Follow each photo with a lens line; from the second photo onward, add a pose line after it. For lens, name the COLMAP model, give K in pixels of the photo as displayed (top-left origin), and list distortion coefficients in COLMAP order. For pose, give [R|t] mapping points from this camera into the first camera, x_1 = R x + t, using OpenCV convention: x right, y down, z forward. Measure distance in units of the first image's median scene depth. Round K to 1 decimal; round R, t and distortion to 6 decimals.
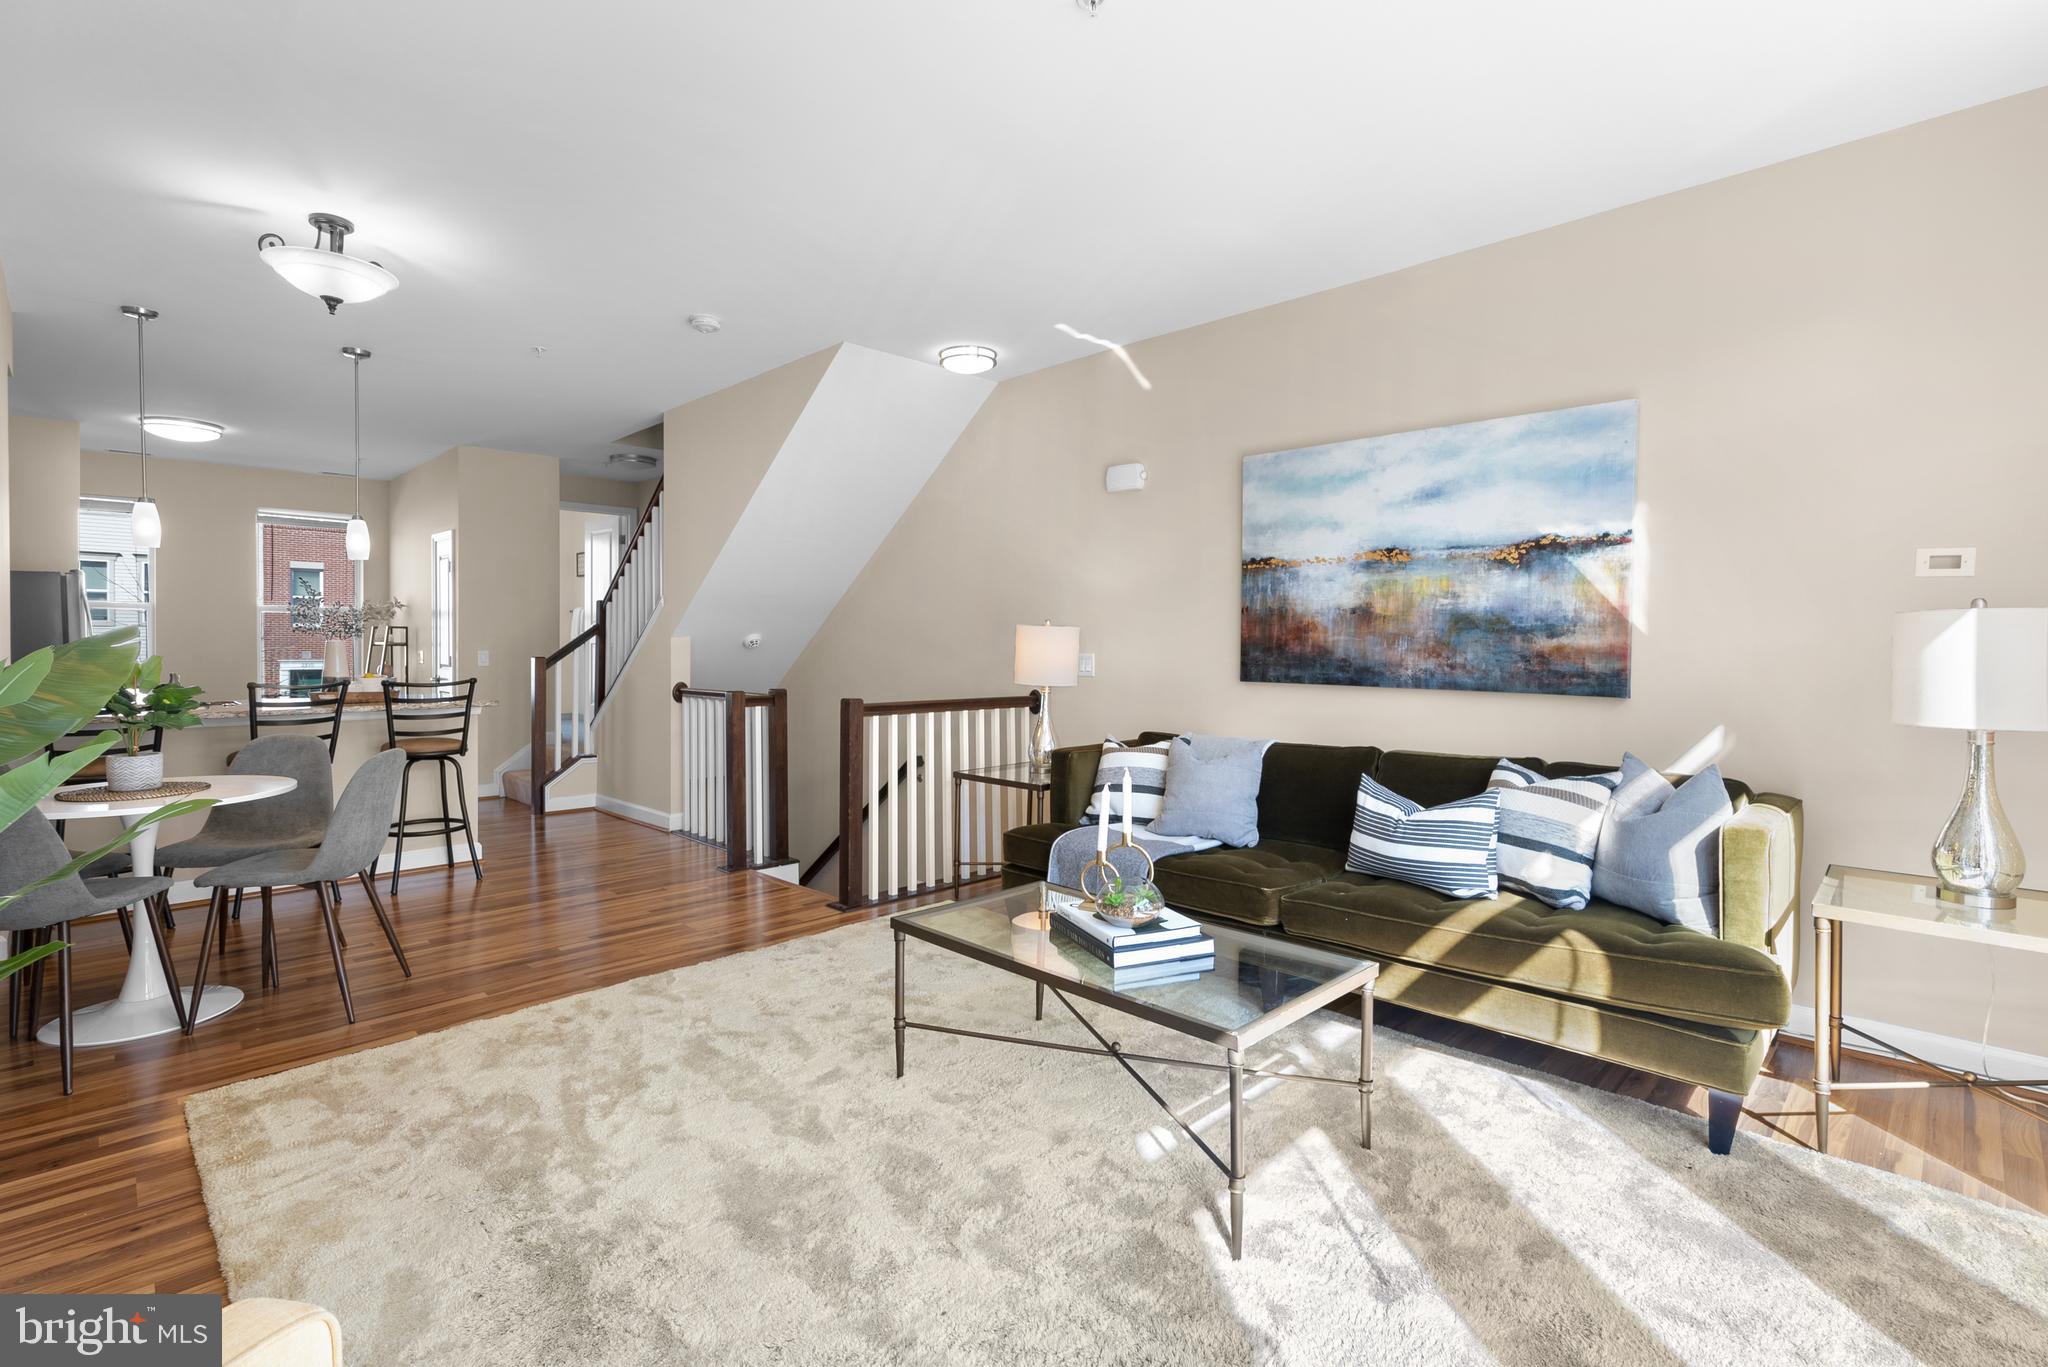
lens RADIAL K [[935.5, 0, 1026.8], [0, 935.5, 661.5], [0, 0, 1]] dist [-0.001178, -0.000095]
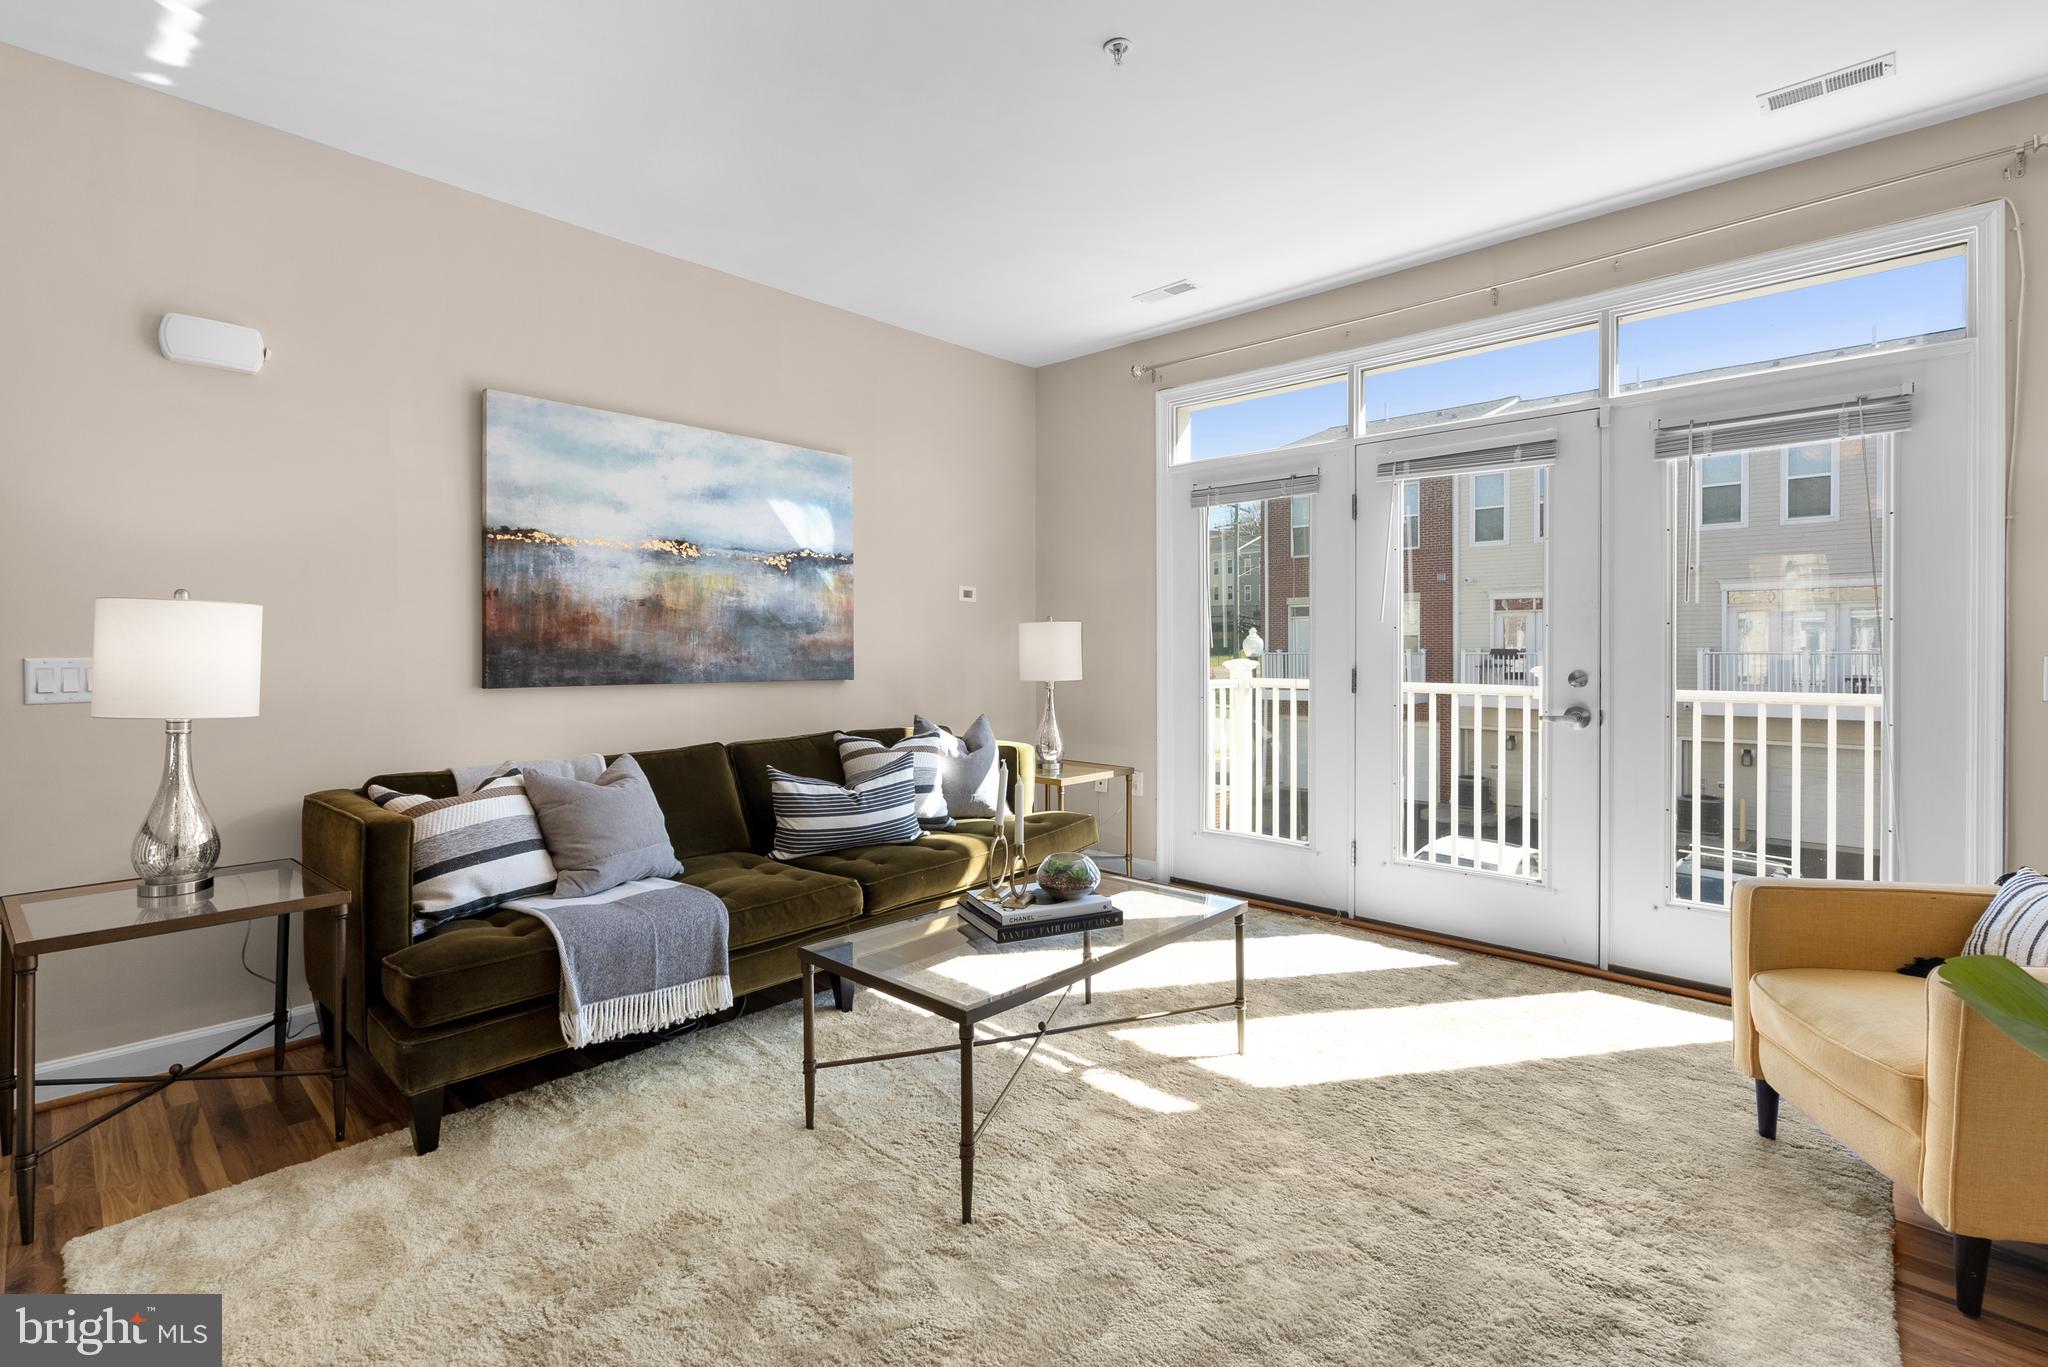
lens RADIAL K [[935.5, 0, 1045.2], [0, 935.5, 648.6], [0, 0, 1]] dist [-0.001178, -0.000095]
pose [[-0.036238, -0.012606, 0.999264, -0.602164], [0.015248, 0.999797, 0.013166, -0.015541], [-0.999227, 0.015714, -0.036039, 0.656194]]
